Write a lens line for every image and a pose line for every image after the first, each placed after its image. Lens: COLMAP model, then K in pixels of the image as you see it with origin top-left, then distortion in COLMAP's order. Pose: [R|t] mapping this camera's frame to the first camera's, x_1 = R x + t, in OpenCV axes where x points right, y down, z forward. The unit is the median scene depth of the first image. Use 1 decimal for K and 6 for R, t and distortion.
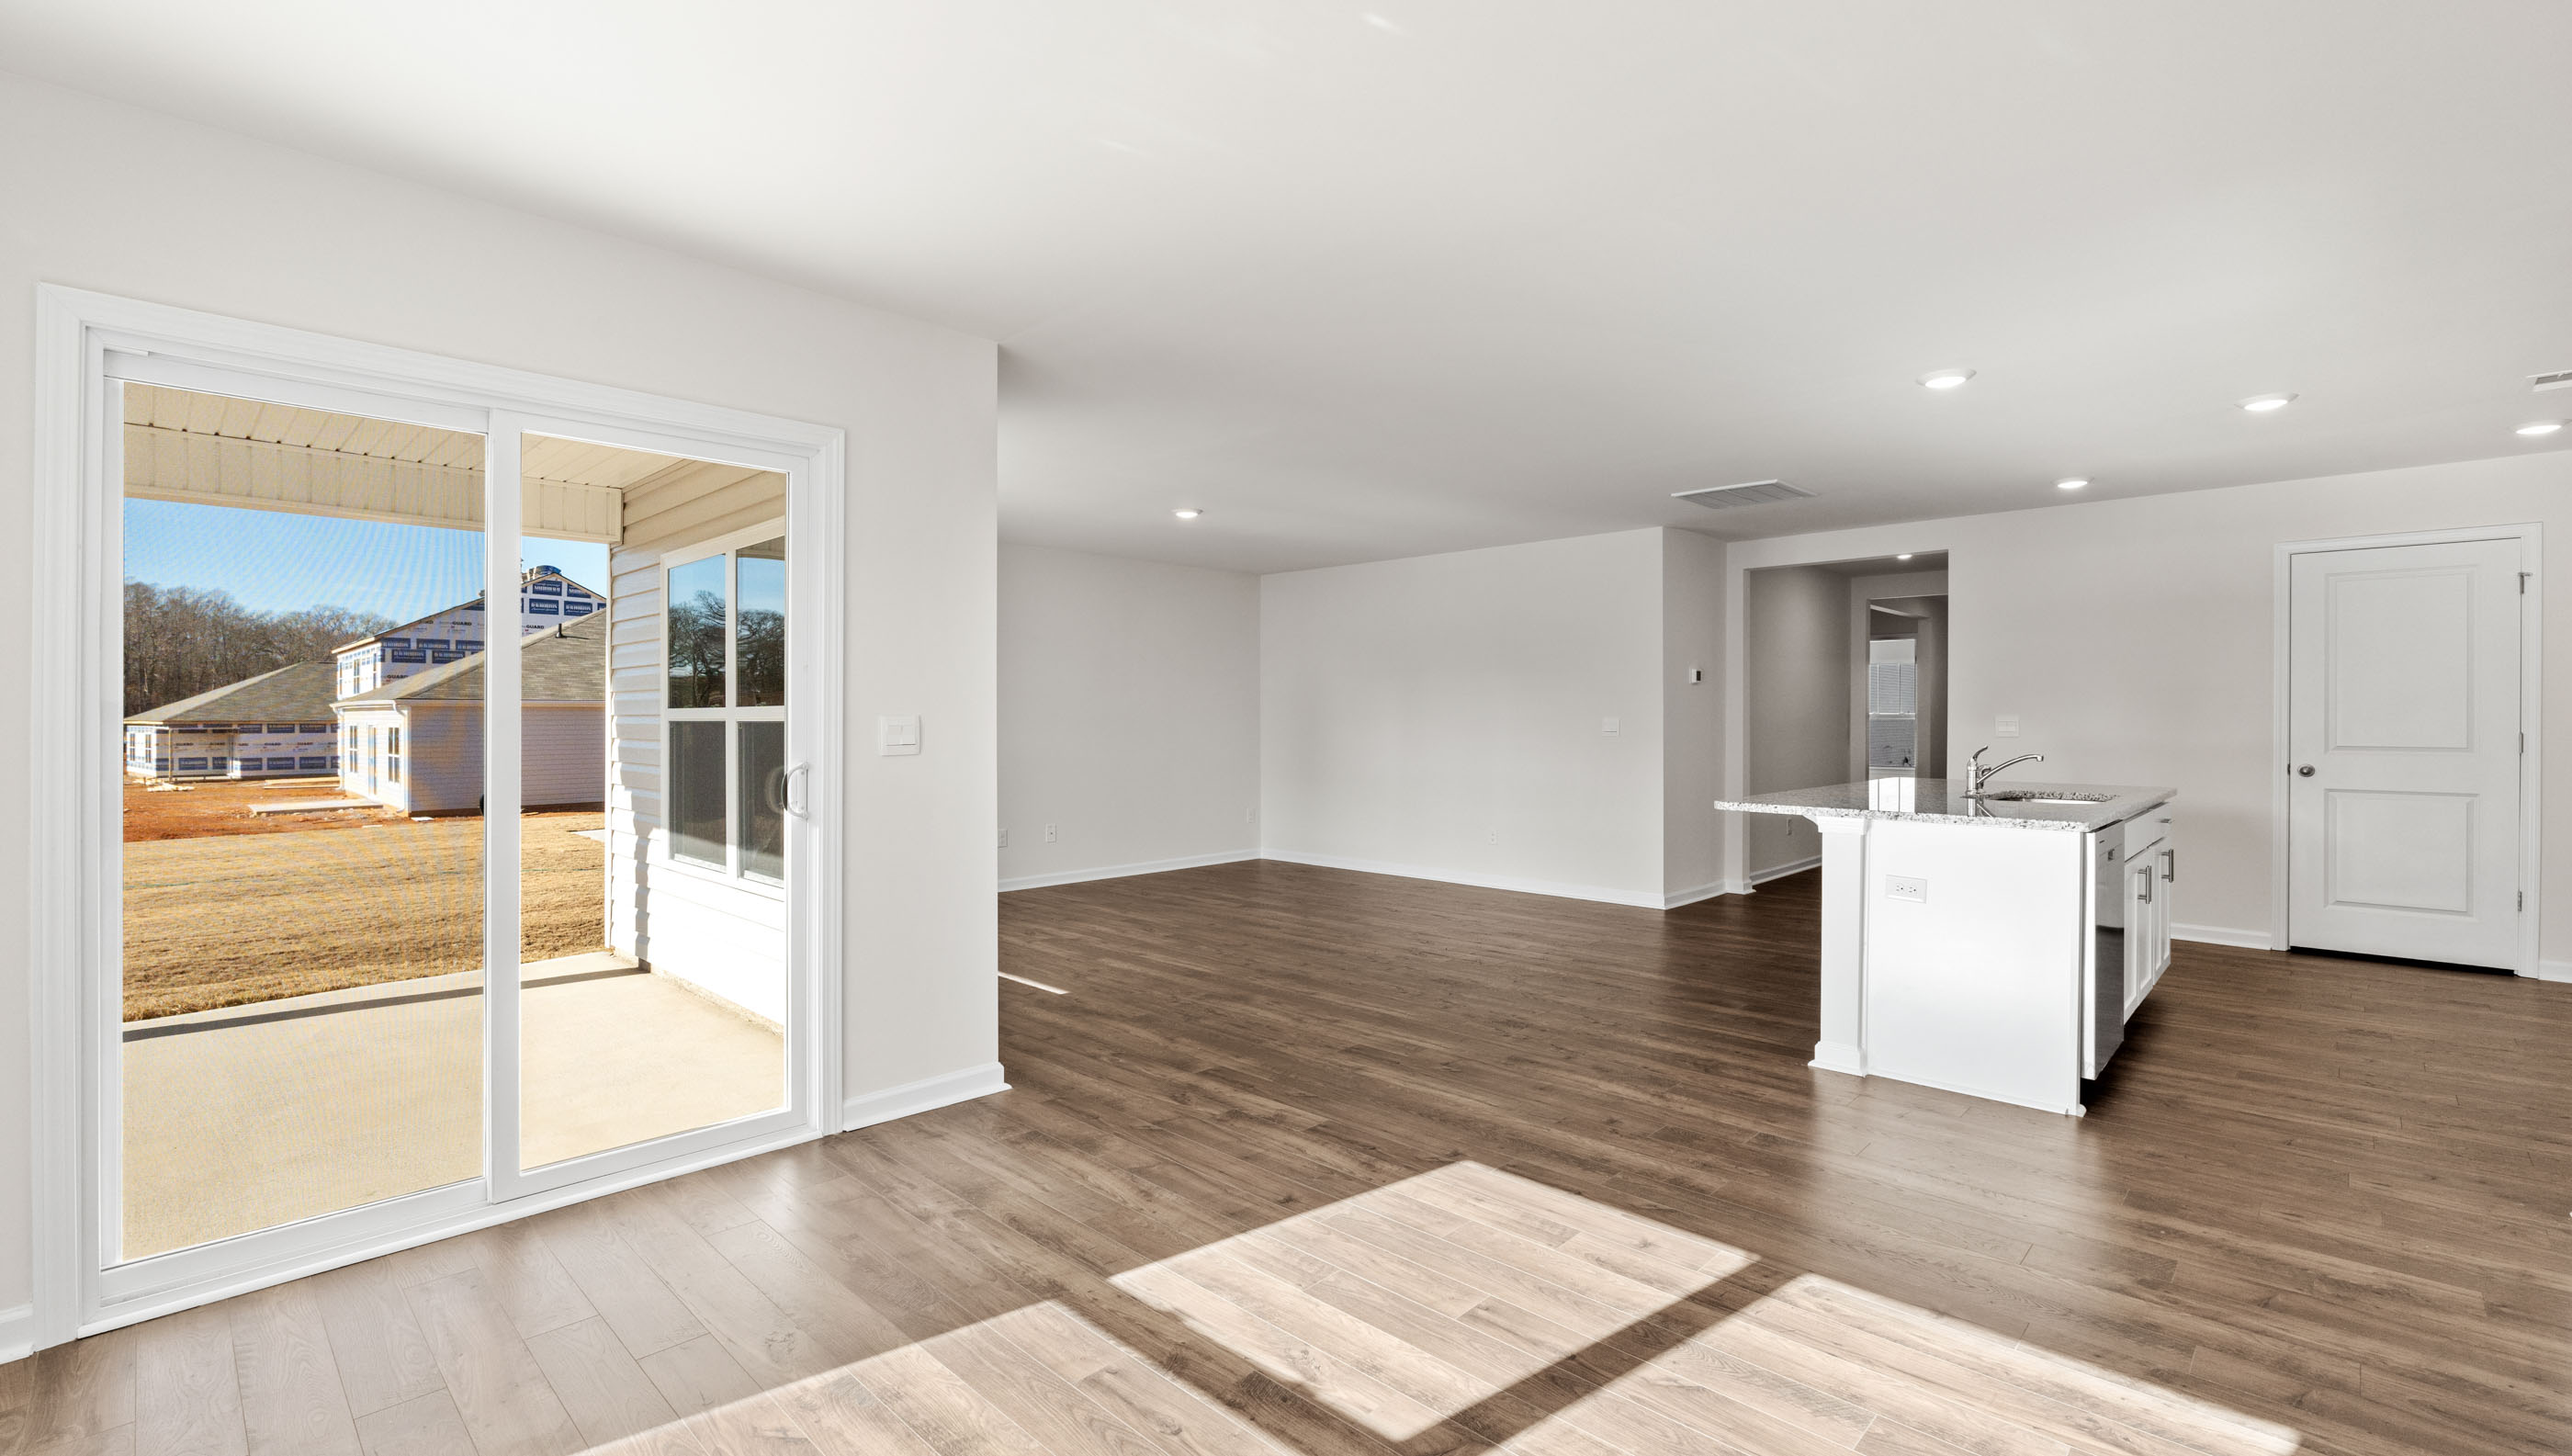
lens RADIAL K [[1119.1, 0, 1288.0], [0, 1119.1, 718.3], [0, 0, 1]] dist [-0.001529, -0.000995]
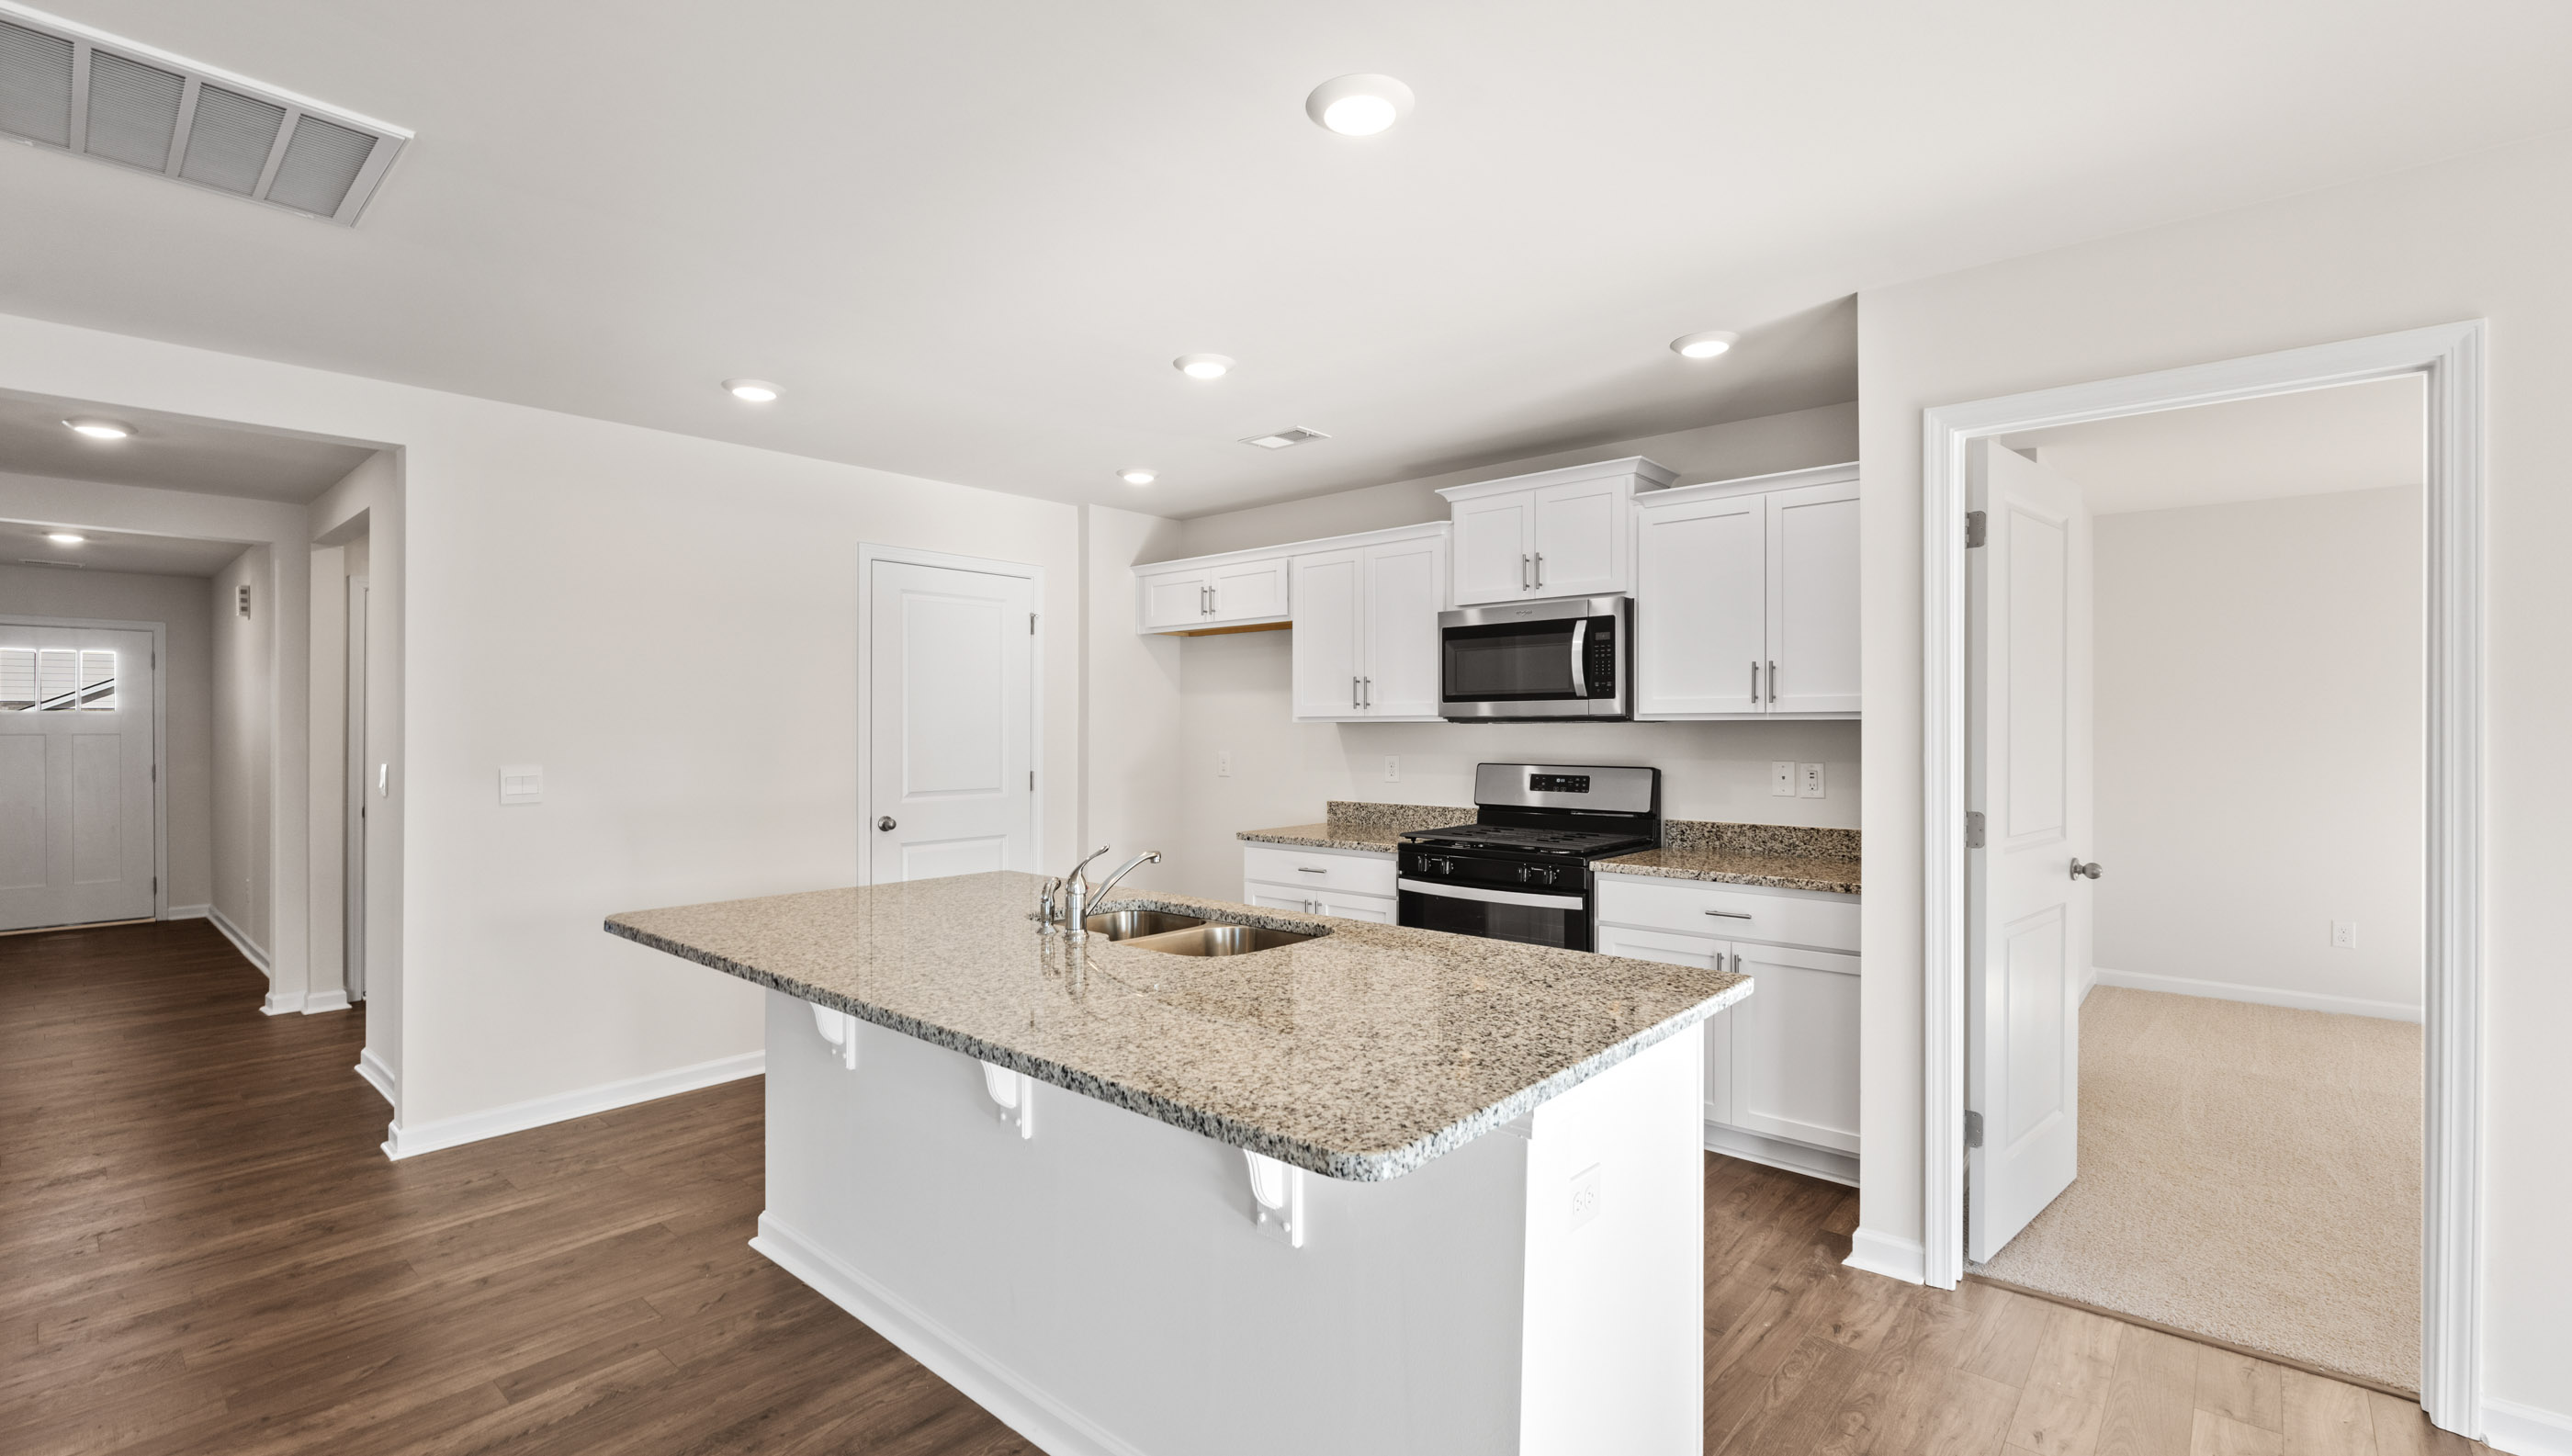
lens RADIAL K [[1119.1, 0, 1278.9], [0, 1119.1, 728.7], [0, 0, 1]] dist [-0.001529, -0.000995]
pose [[-0.044404, -0.002903, 0.999009, 0.112684], [0.006533, 0.999974, 0.003196, -0.037800], [-0.998992, 0.006668, -0.044384, 1.173971]]
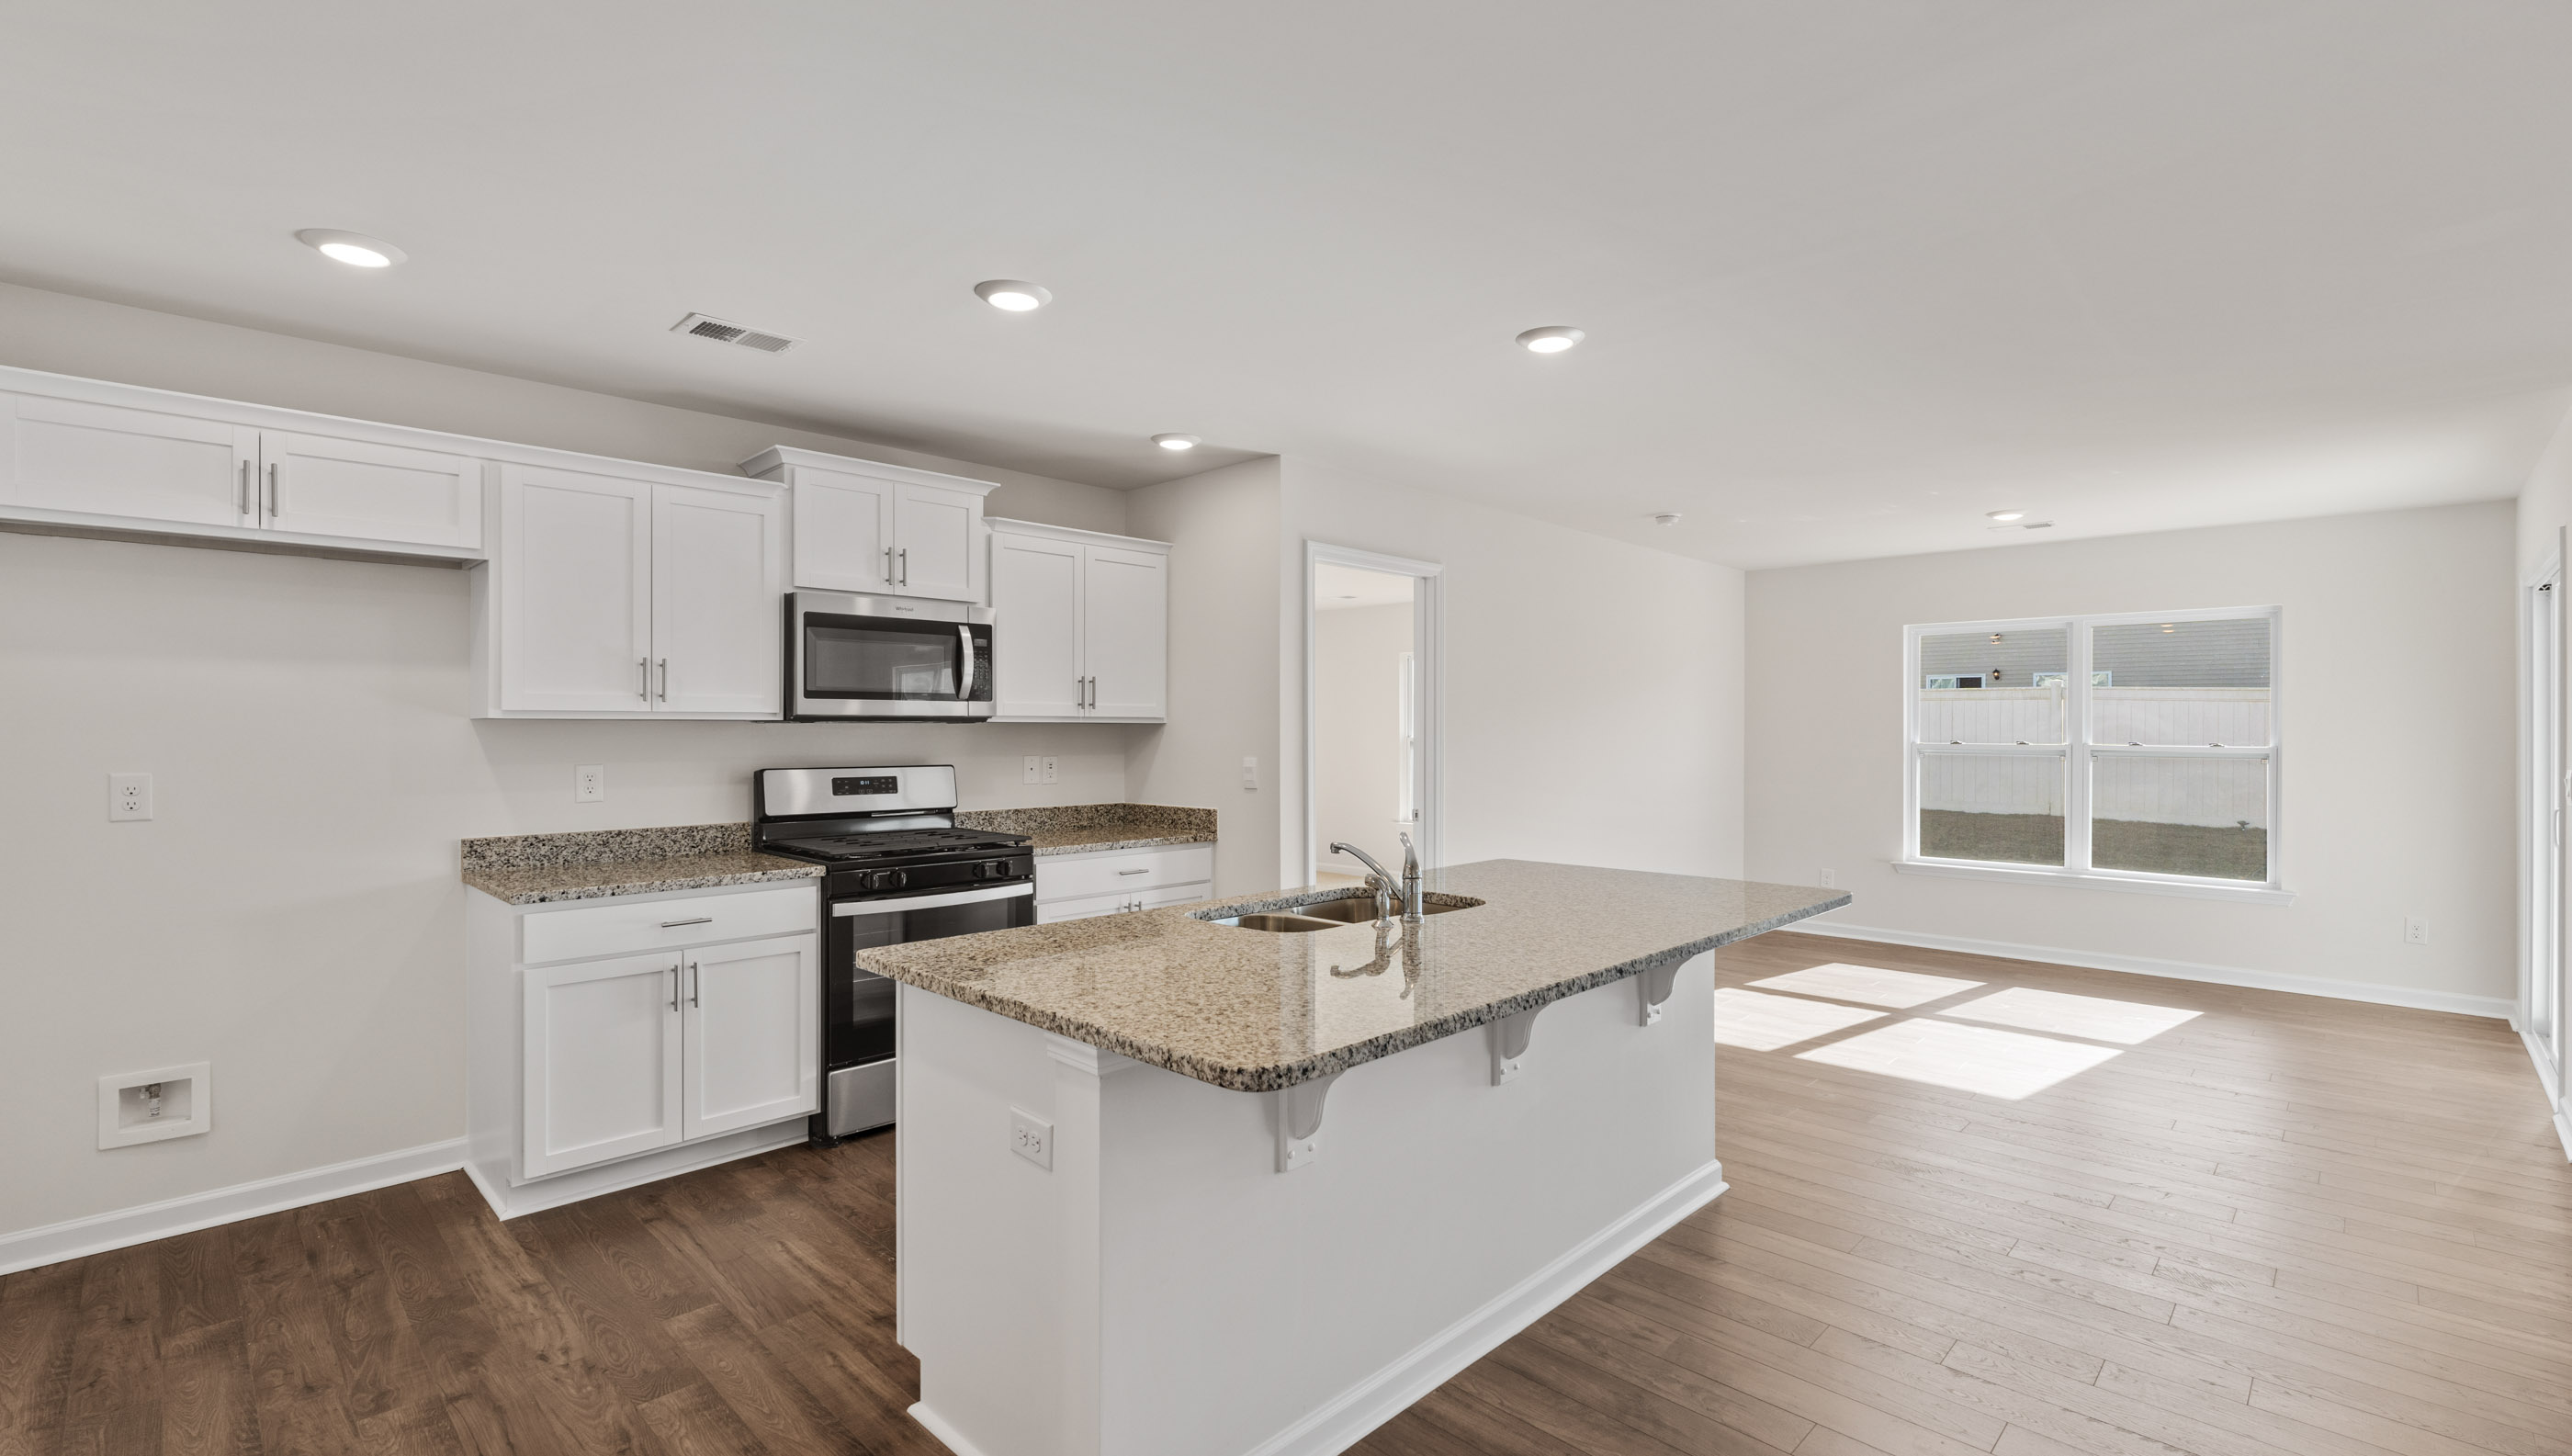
lens RADIAL K [[1119.1, 0, 1287.0], [0, 1119.1, 735.0], [0, 0, 1]] dist [-0.001529, -0.000995]
pose [[-0.999918, -0.003556, 0.012339, 0.845200], [-0.003439, 0.999949, 0.009452, -0.038075], [-0.012372, 0.009409, -0.999879, 1.974410]]
